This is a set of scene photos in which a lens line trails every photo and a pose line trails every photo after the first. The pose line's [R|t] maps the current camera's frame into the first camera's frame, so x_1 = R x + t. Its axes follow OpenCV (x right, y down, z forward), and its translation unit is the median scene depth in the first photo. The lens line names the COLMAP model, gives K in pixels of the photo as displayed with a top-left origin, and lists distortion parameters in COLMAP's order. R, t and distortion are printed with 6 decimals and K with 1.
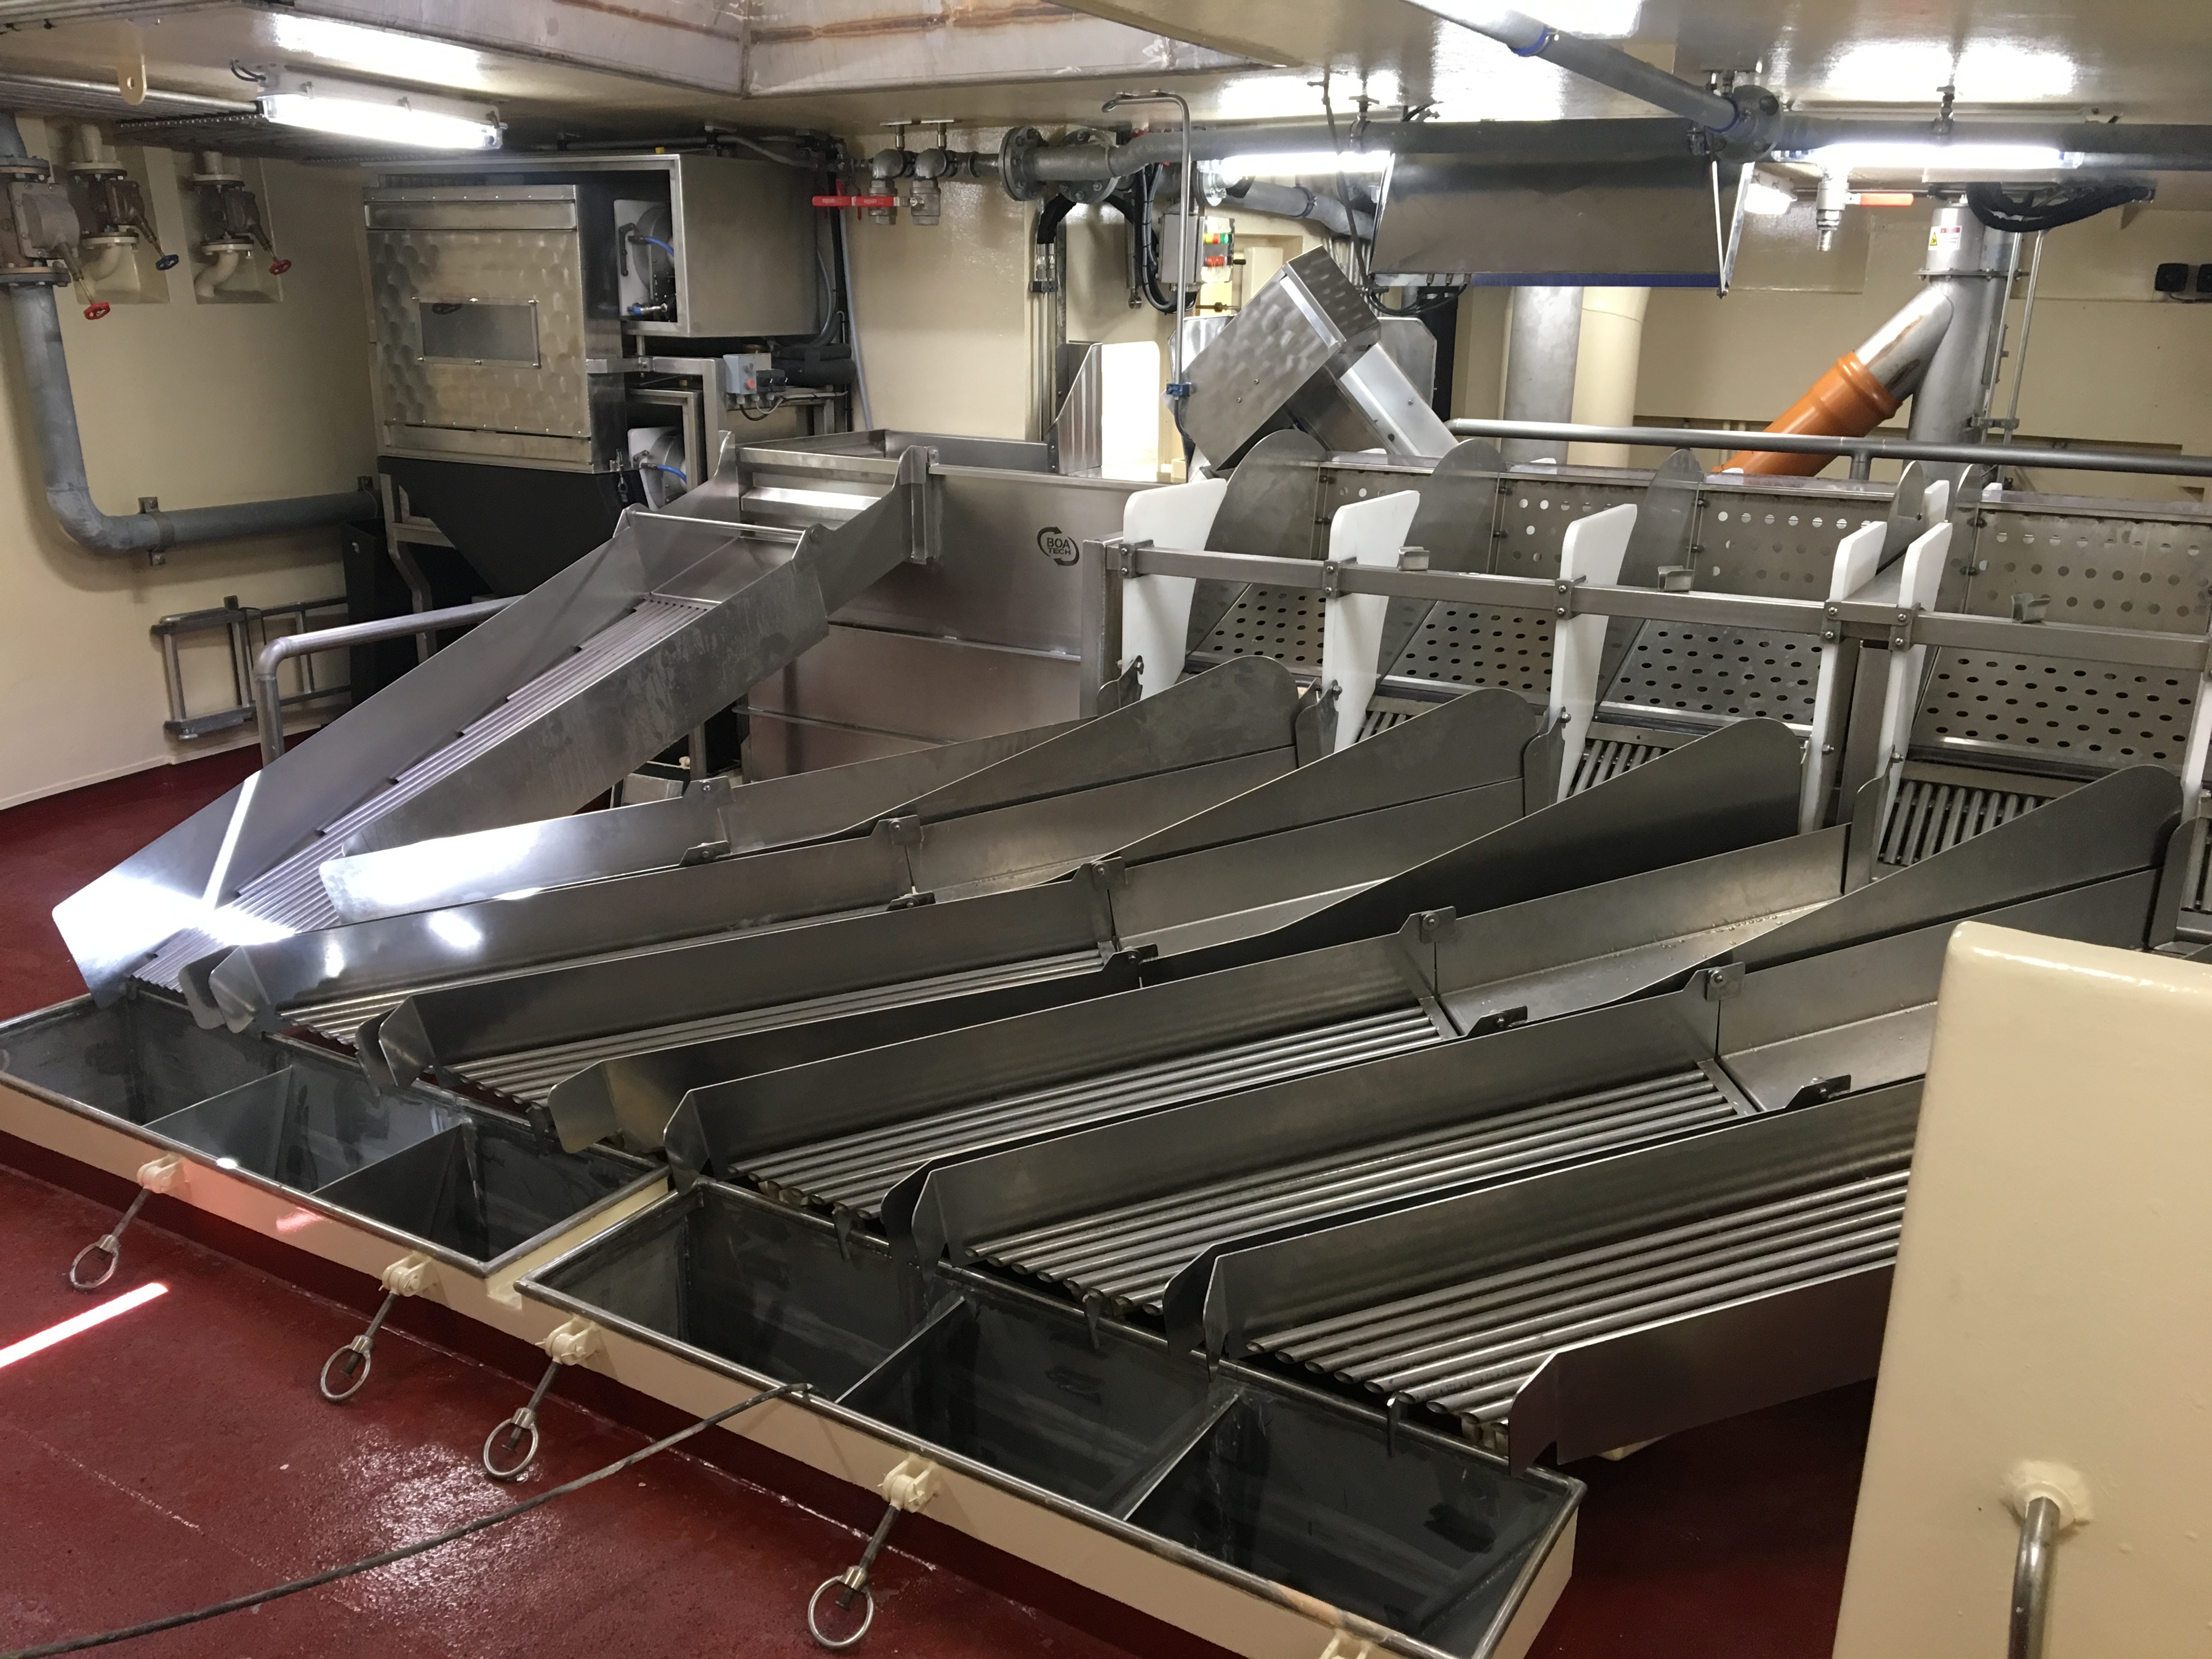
lens RADIAL K [[1853.3, 0, 1100.6], [0, 1853.3, 834.8], [0, 0, 1]] dist [0.087012, -0.123568]
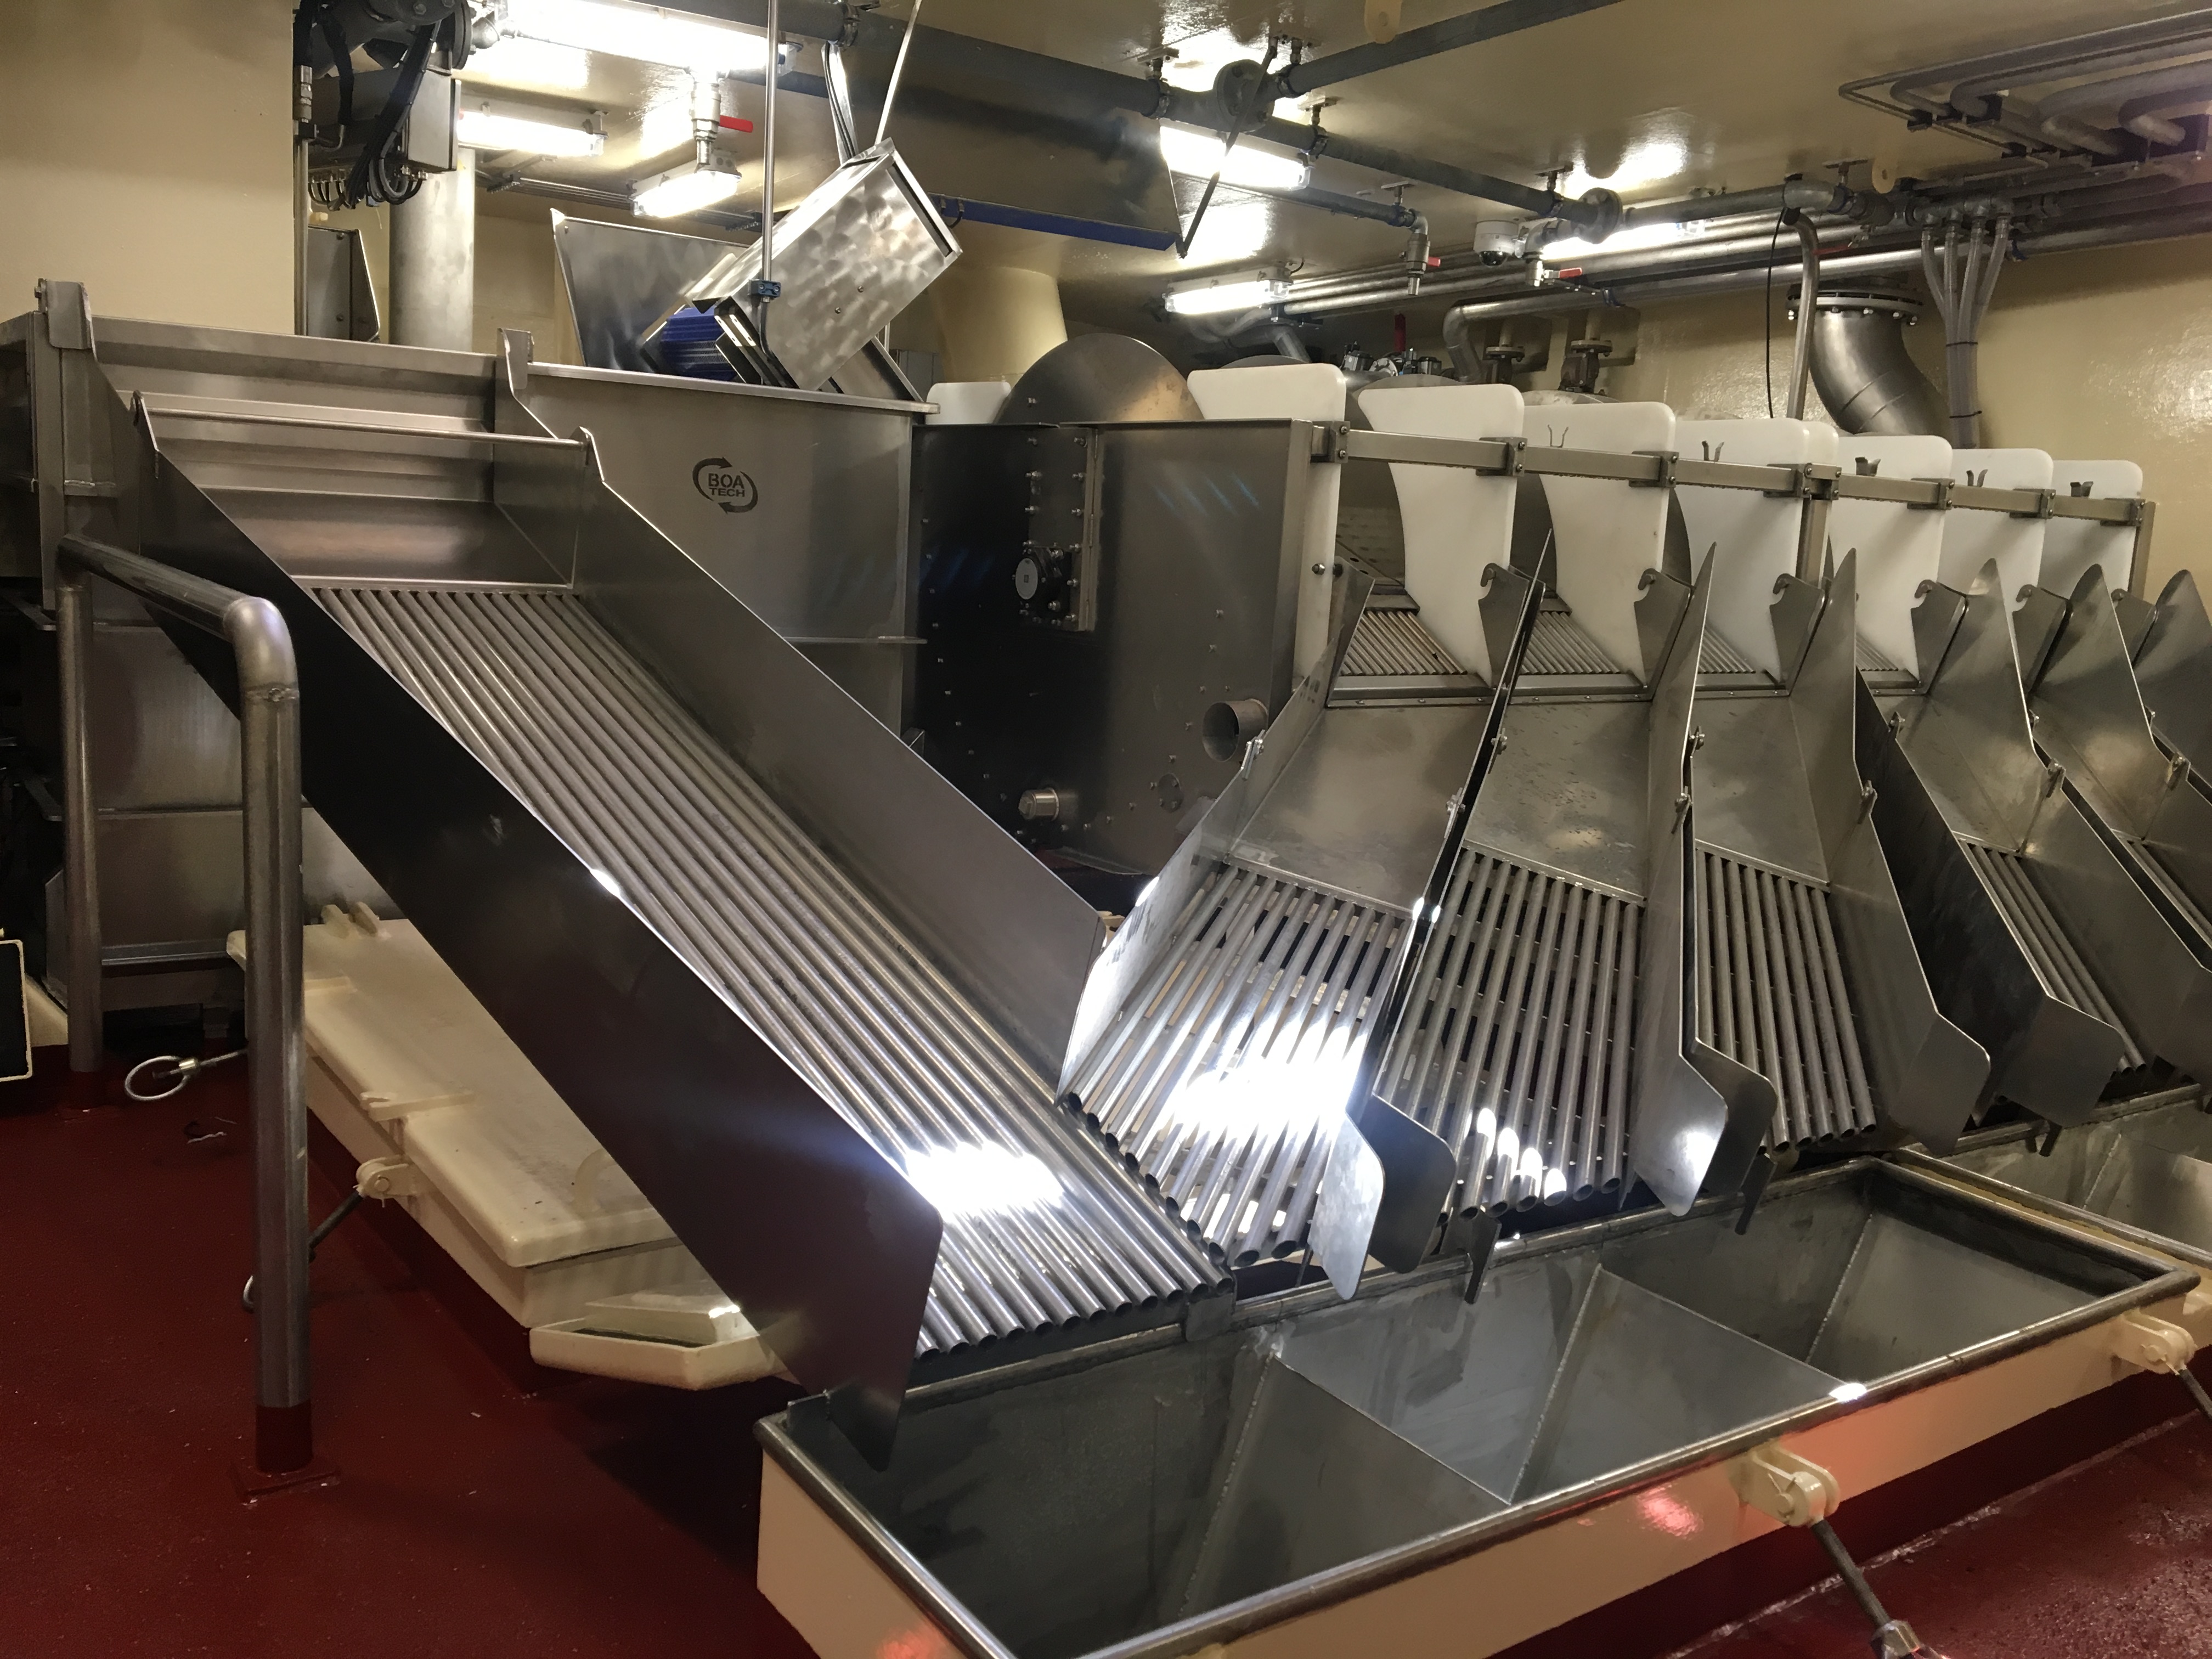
lens RADIAL K [[1853.3, 0, 1097.0], [0, 1853.3, 827.1], [0, 0, 1]] dist [0.087012, -0.123568]
pose [[0.411805, -0.139644, 0.900509, -0.966014], [0.214205, 0.975334, 0.053291, -0.052152], [-0.885739, 0.170948, 0.431559, 0.894085]]
